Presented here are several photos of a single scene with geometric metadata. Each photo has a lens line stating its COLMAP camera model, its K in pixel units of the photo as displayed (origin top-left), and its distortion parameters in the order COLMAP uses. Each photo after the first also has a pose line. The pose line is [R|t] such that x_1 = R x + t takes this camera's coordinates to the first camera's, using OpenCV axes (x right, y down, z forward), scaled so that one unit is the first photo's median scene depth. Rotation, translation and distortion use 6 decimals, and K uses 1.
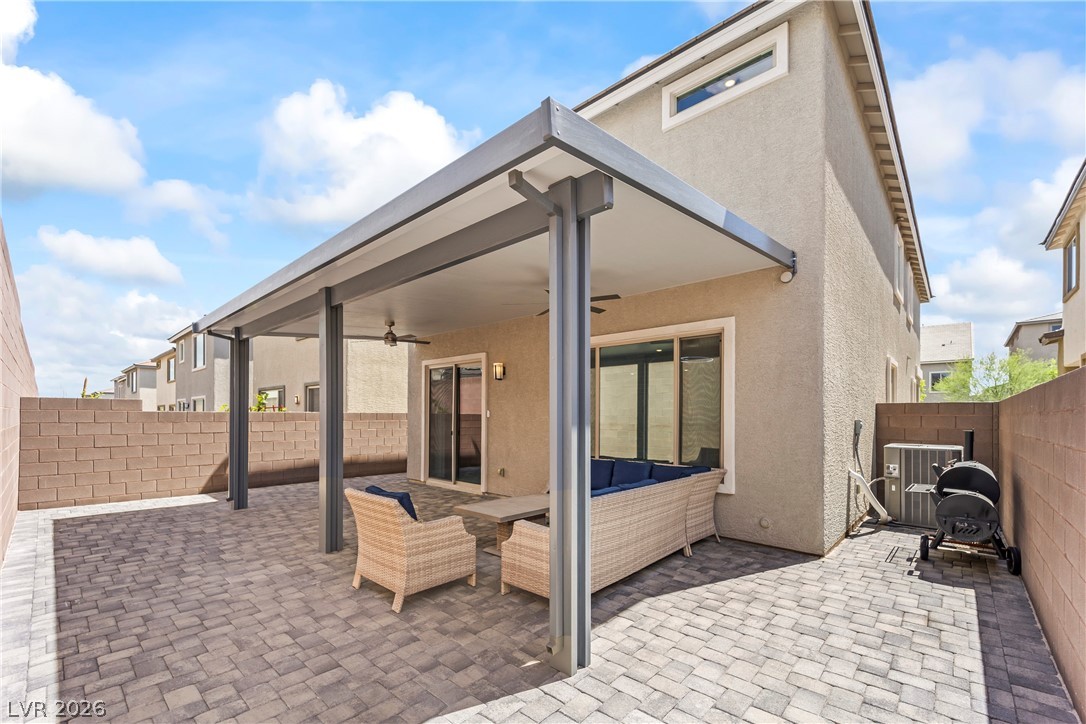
lens RADIAL K [[436.8, 0, 526.7], [0, 436.8, 416.5], [0, 0, 1]] dist [0.018550, -0.010268]
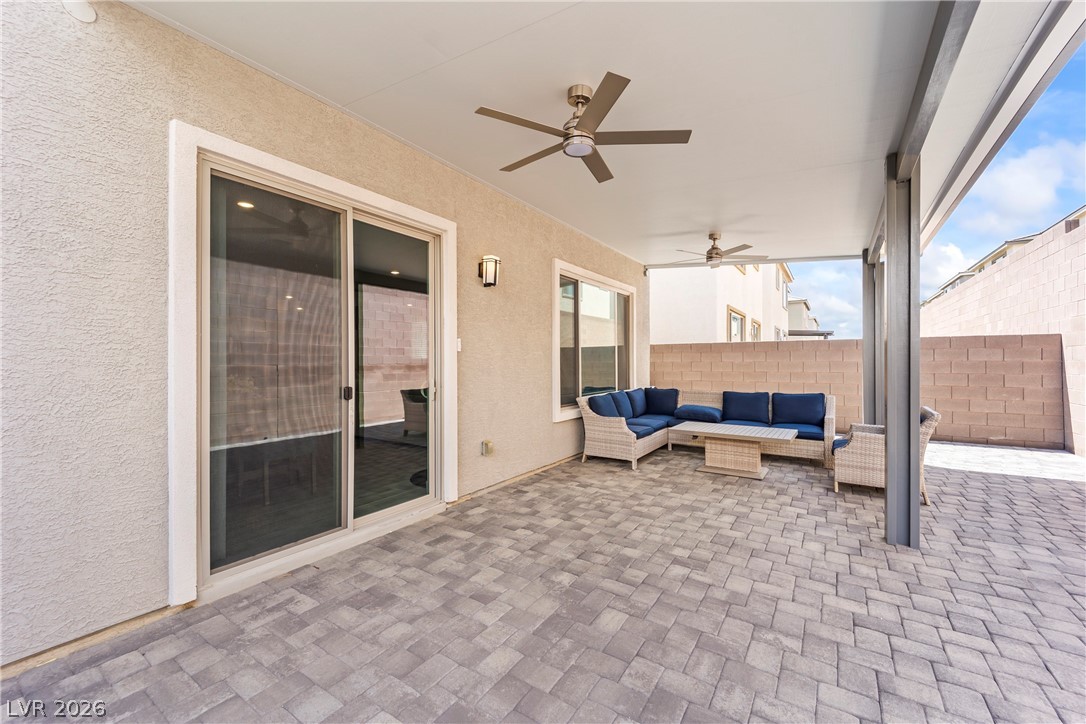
lens RADIAL K [[436.8, 0, 540.4], [0, 436.8, 357.4], [0, 0, 1]] dist [0.018550, -0.010268]
pose [[-0.165623, -0.000941, 0.986189, -0.615656], [-0.005577, 0.999984, 0.000018, 0.008123], [-0.986173, -0.005497, -0.165626, 0.997442]]
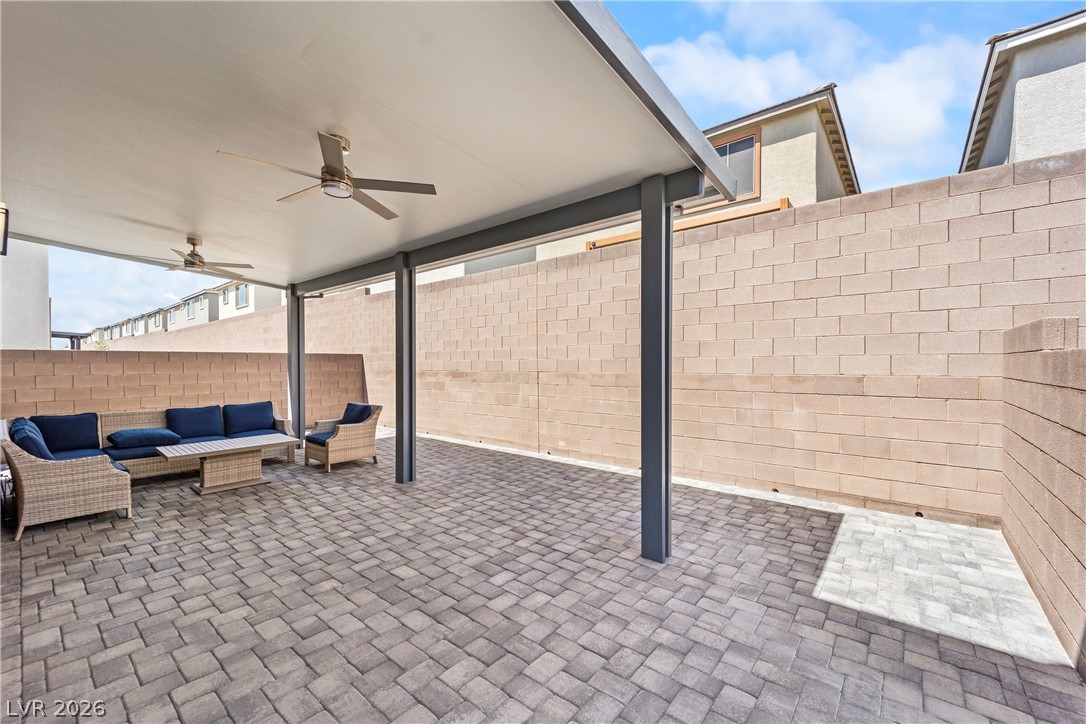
lens RADIAL K [[436.8, 0, 540.1], [0, 436.8, 364.9], [0, 0, 1]] dist [0.018550, -0.010268]
pose [[-0.997724, -0.004031, -0.067302, -0.431181], [-0.003735, 0.999983, -0.004531, -0.003156], [0.067319, -0.004269, -0.997722, 1.305179]]
